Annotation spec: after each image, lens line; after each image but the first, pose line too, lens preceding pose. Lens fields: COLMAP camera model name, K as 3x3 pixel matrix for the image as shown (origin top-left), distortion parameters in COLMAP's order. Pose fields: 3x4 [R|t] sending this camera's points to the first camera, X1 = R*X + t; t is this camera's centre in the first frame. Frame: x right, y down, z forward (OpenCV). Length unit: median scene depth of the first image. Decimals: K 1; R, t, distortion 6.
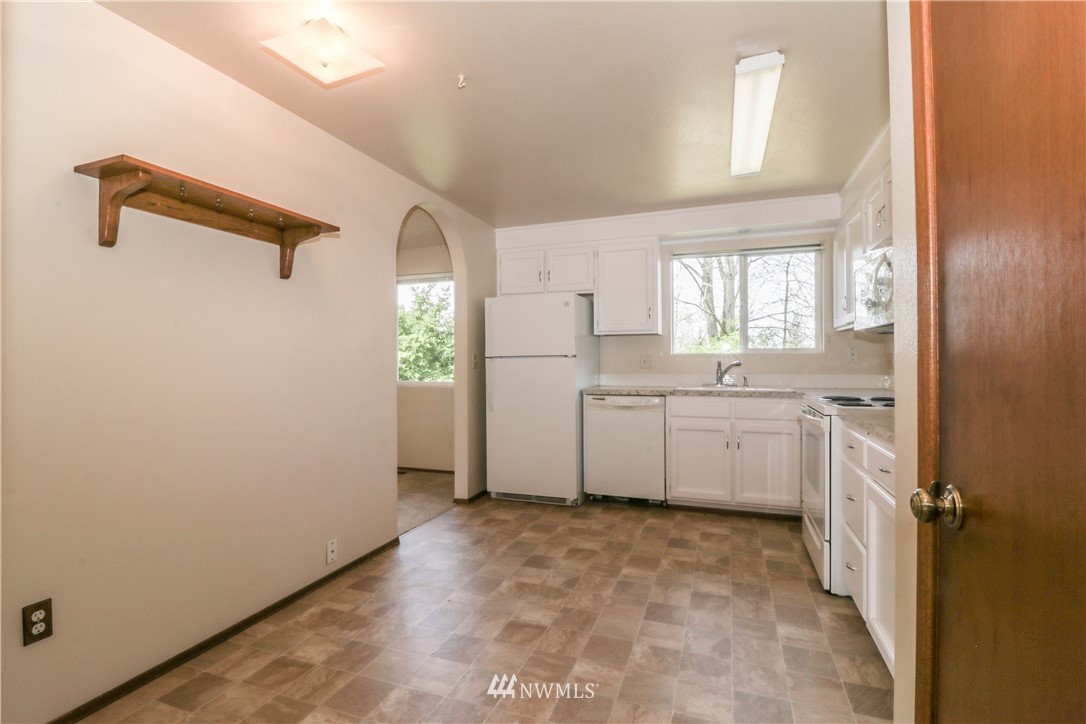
lens RADIAL K [[503.3, 0, 540.0], [0, 503.3, 361.2], [0, 0, 1]] dist [-0.010844, -0.000685]
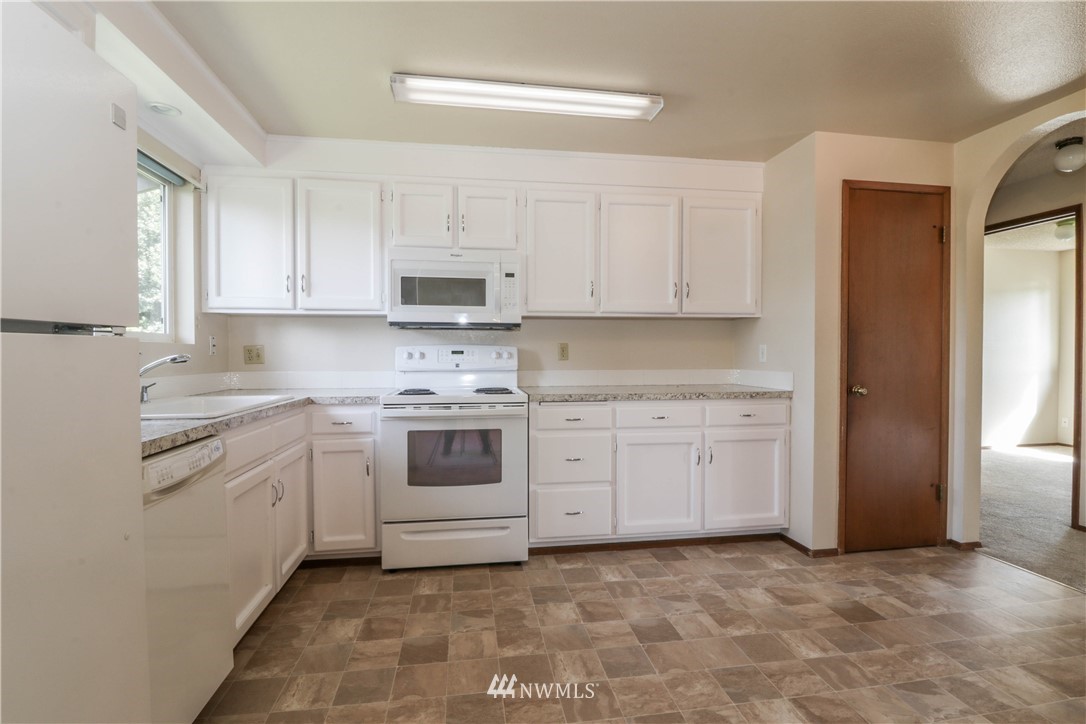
lens RADIAL K [[503.3, 0, 538.2], [0, 503.3, 359.2], [0, 0, 1]] dist [-0.010844, -0.000685]
pose [[-0.478677, -0.008191, 0.877953, -0.414139], [0.001299, 0.999949, 0.010038, -0.000287], [-0.877990, 0.005946, -0.478642, 1.501774]]
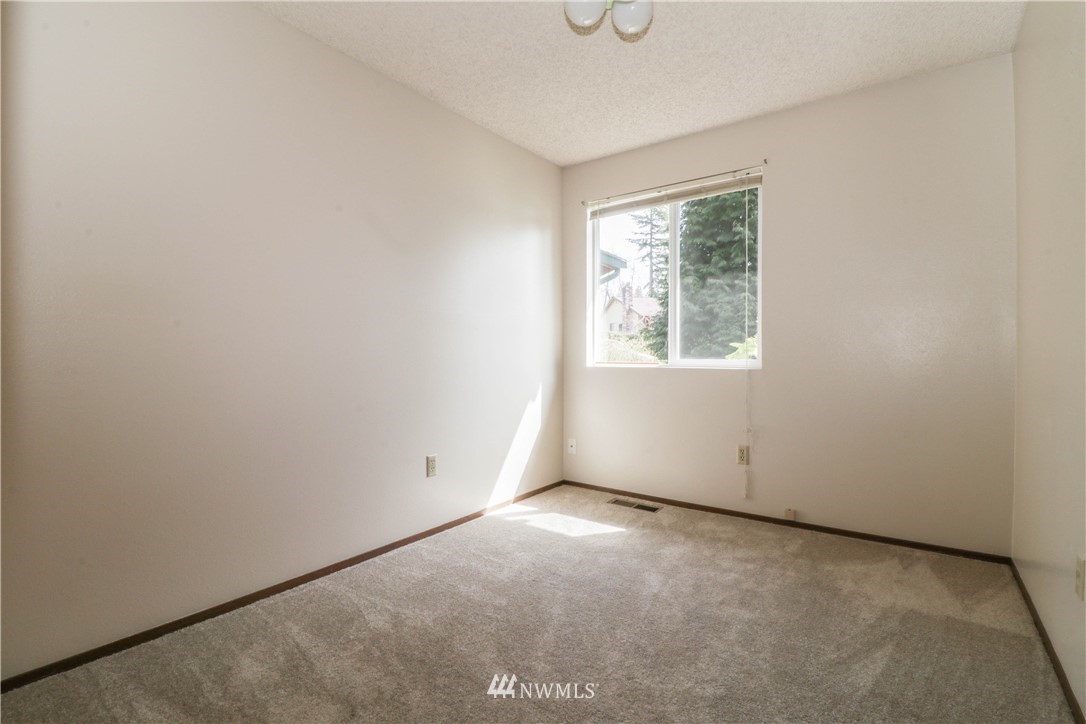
lens RADIAL K [[503.3, 0, 546.2], [0, 503.3, 357.2], [0, 0, 1]] dist [-0.010844, -0.000685]
pose [[-0.956152, 0.000344, 0.292871, -0.188664], [-0.000055, 0.999999, -0.001355, 0.007573], [-0.292871, -0.001312, -0.956151, 0.671772]]
